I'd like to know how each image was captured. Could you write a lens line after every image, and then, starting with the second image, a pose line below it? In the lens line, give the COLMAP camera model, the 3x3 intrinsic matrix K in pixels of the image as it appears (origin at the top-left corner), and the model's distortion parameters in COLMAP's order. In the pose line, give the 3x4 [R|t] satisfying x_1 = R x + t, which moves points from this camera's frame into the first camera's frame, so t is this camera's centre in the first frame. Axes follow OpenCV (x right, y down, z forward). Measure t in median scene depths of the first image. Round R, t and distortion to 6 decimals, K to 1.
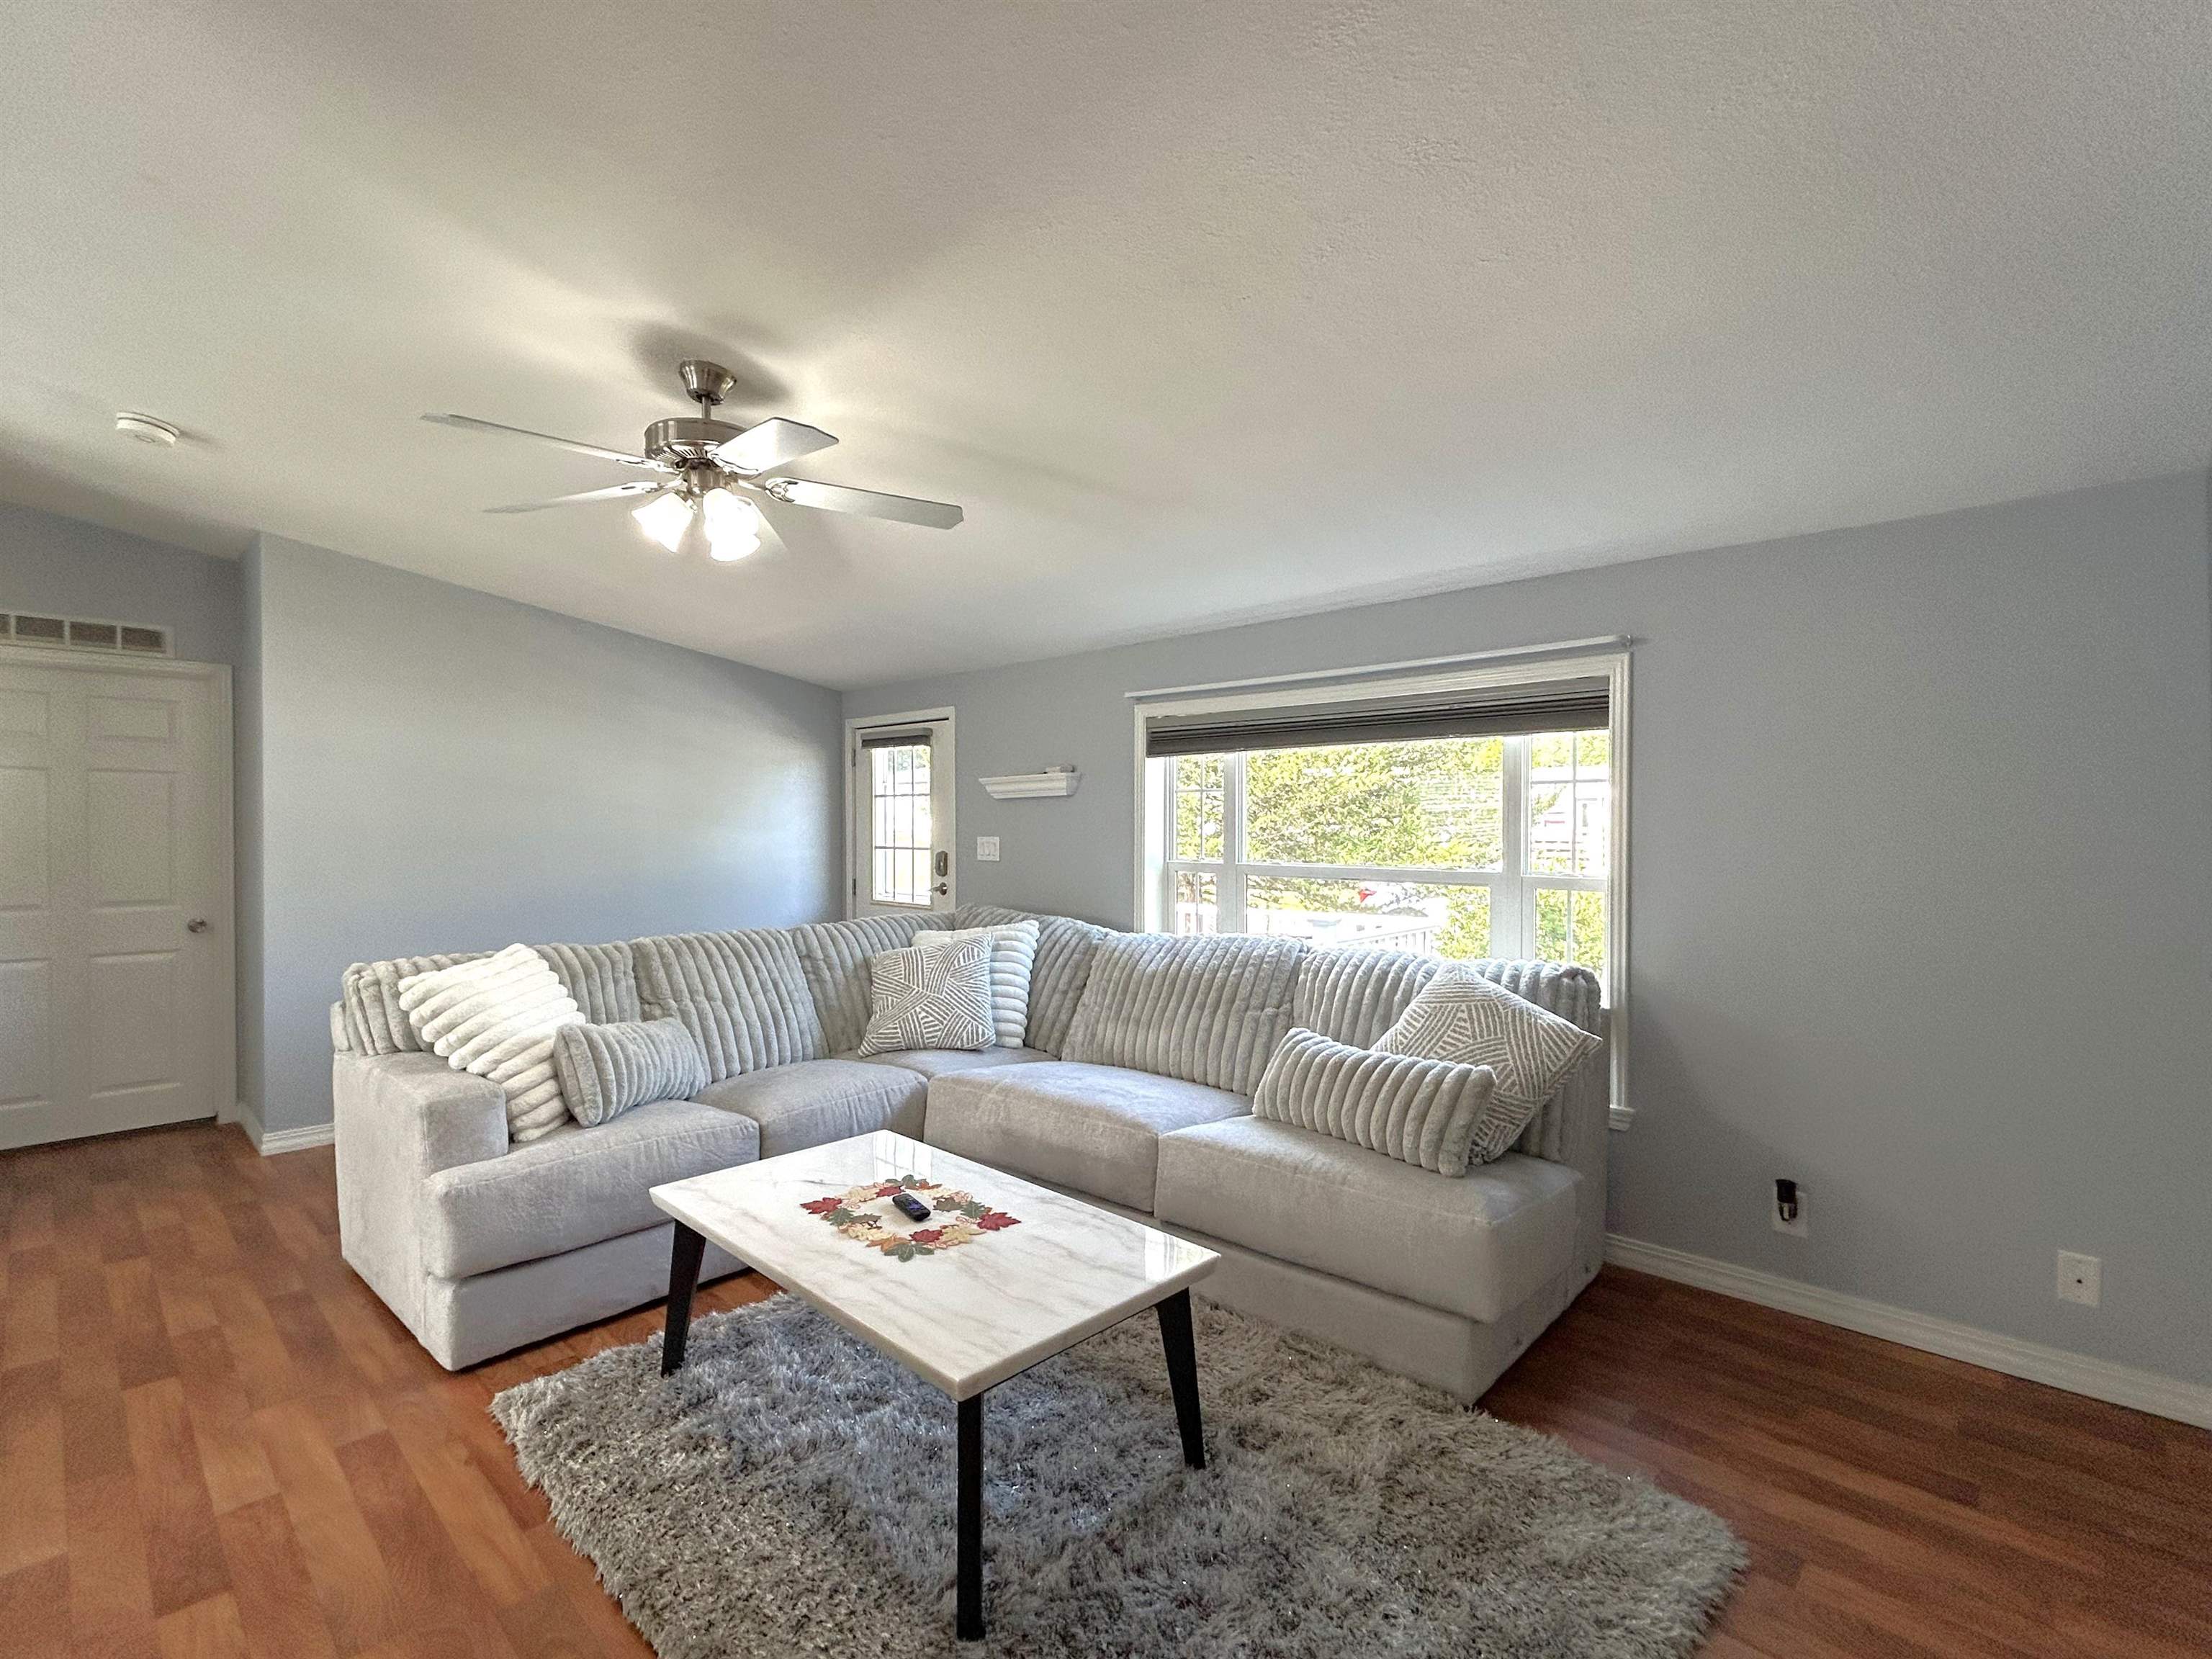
lens RADIAL K [[1005.9, 0, 1121.1], [0, 1005.9, 865.3], [0, 0, 1]] dist [-0.001307, -0.006166]
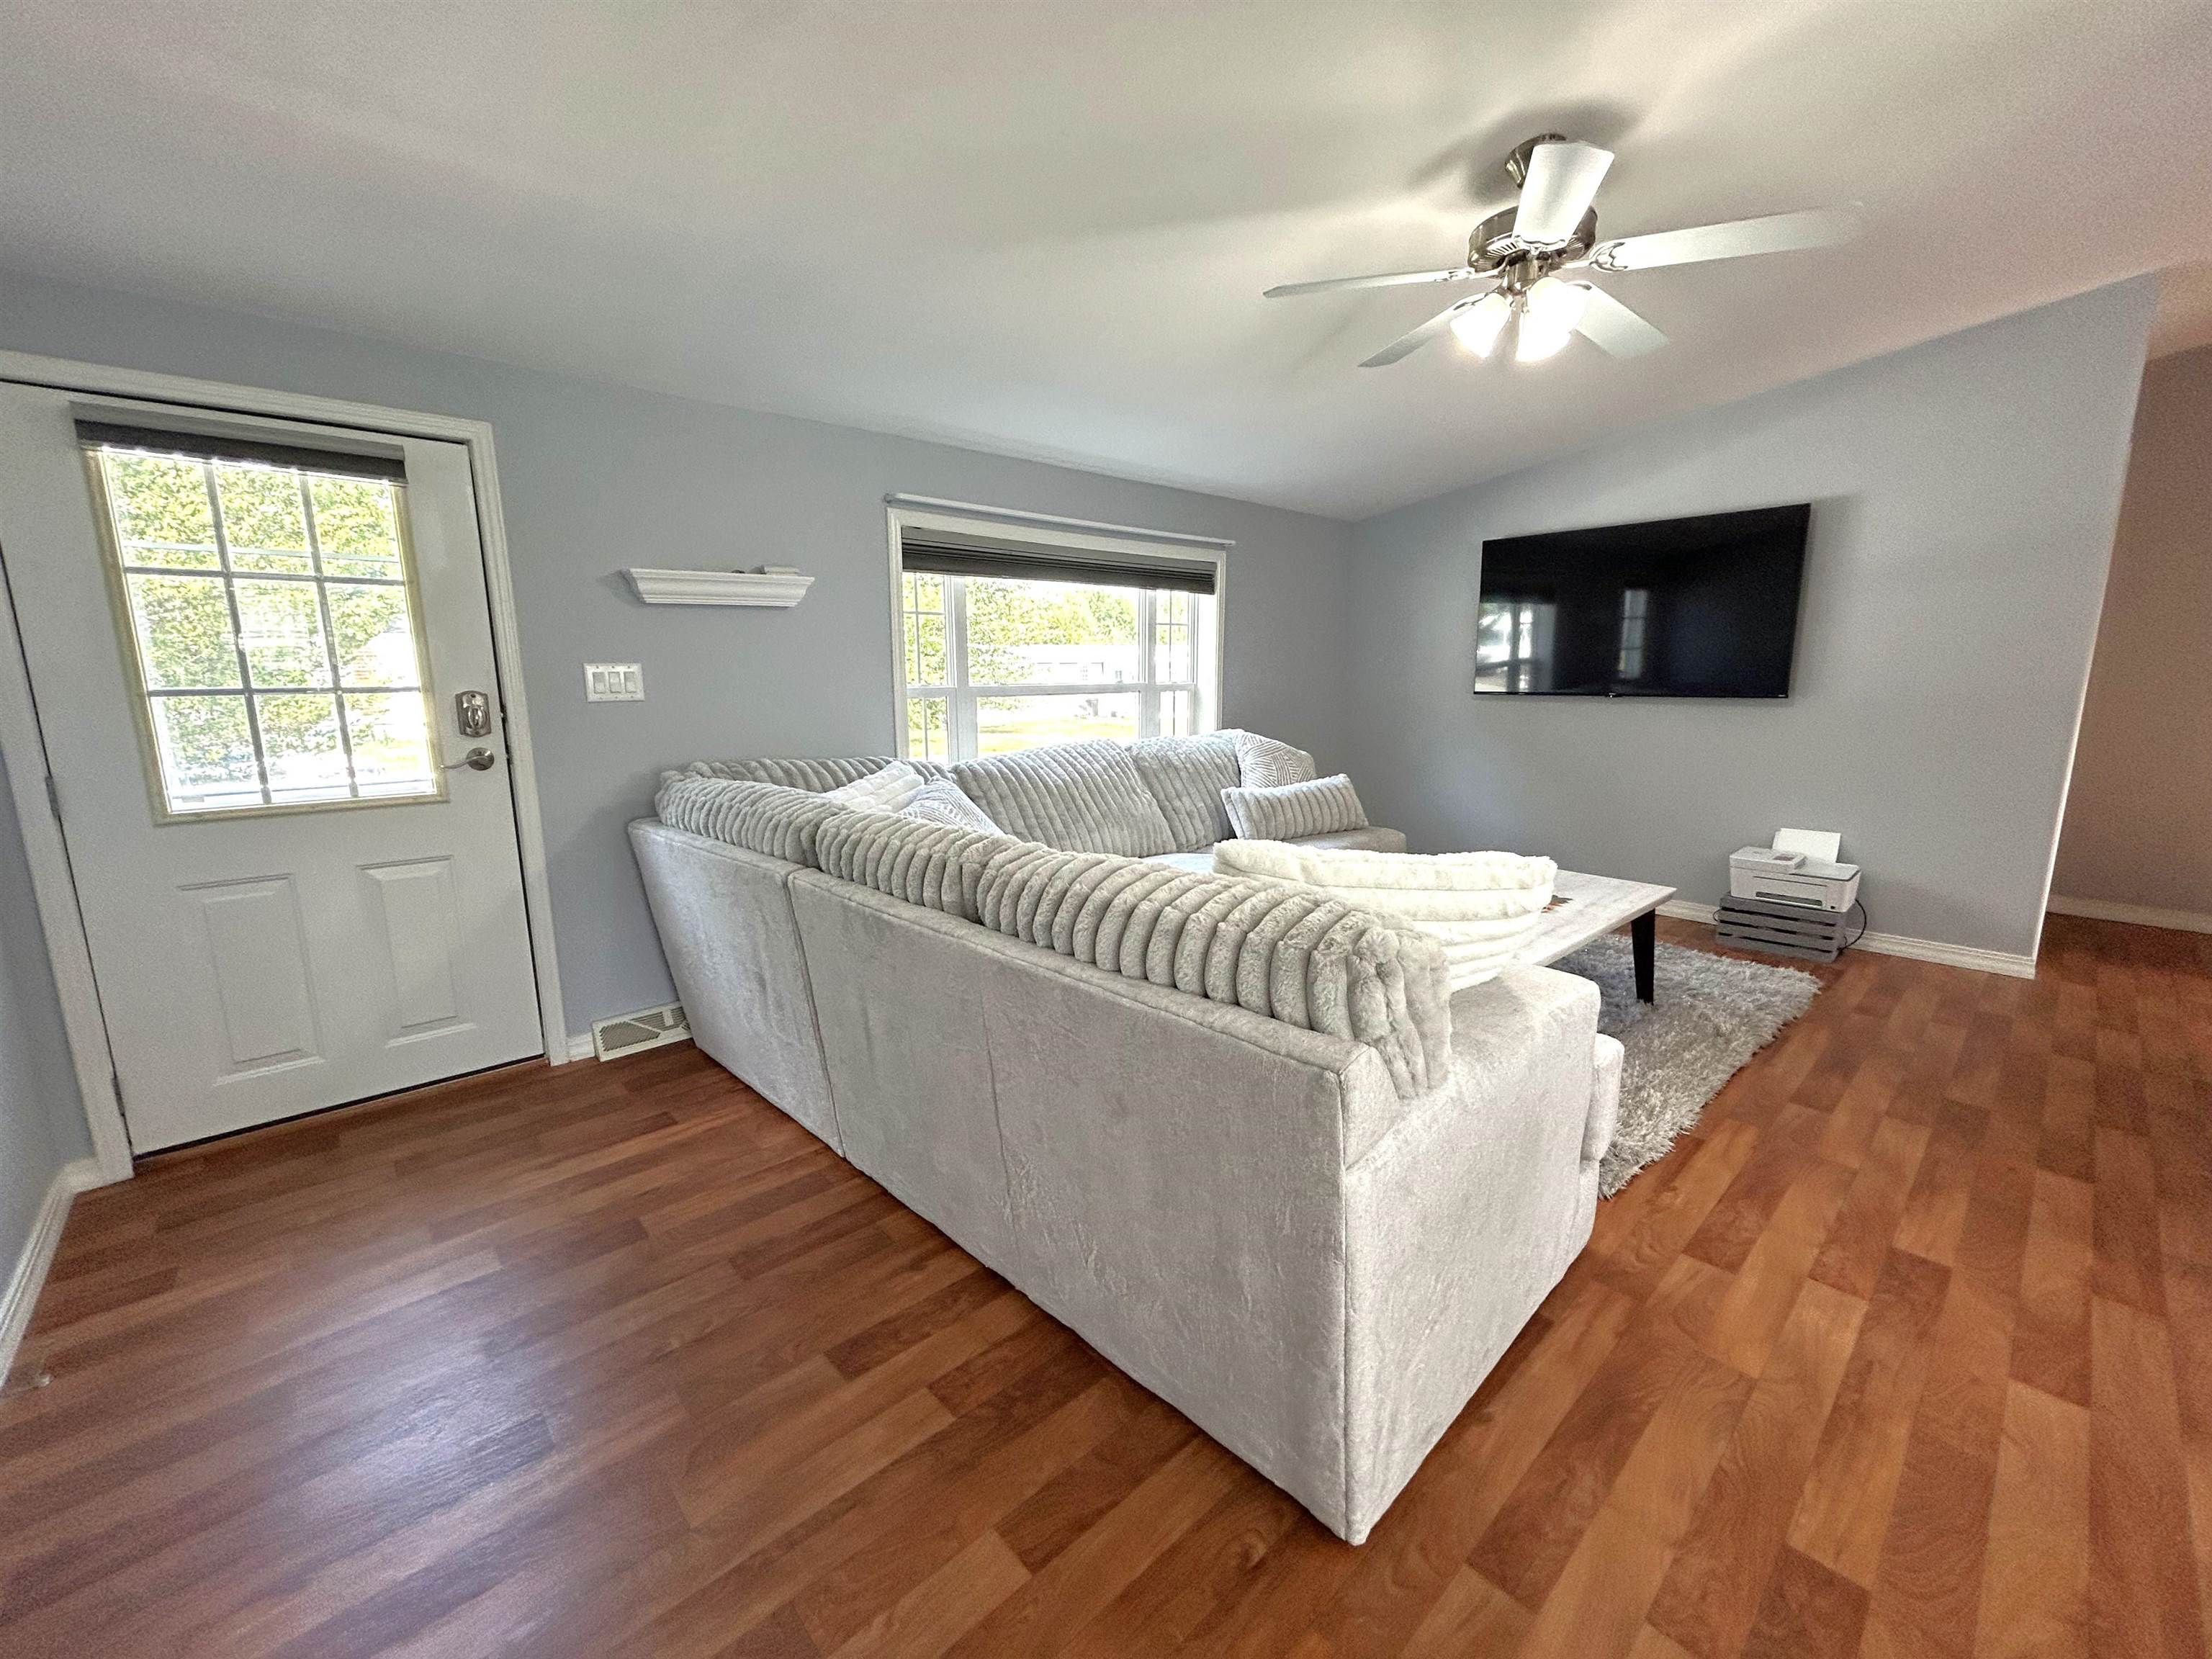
lens RADIAL K [[904.7, 0, 1114.1], [0, 904.7, 826.5], [0, 0, 1]] dist [-0.000728, -0.000329]
pose [[0.070456, -0.172651, 0.982460, -0.823804], [0.049296, 0.984307, 0.169440, -0.009820], [-0.996296, 0.036493, 0.077862, 0.773105]]
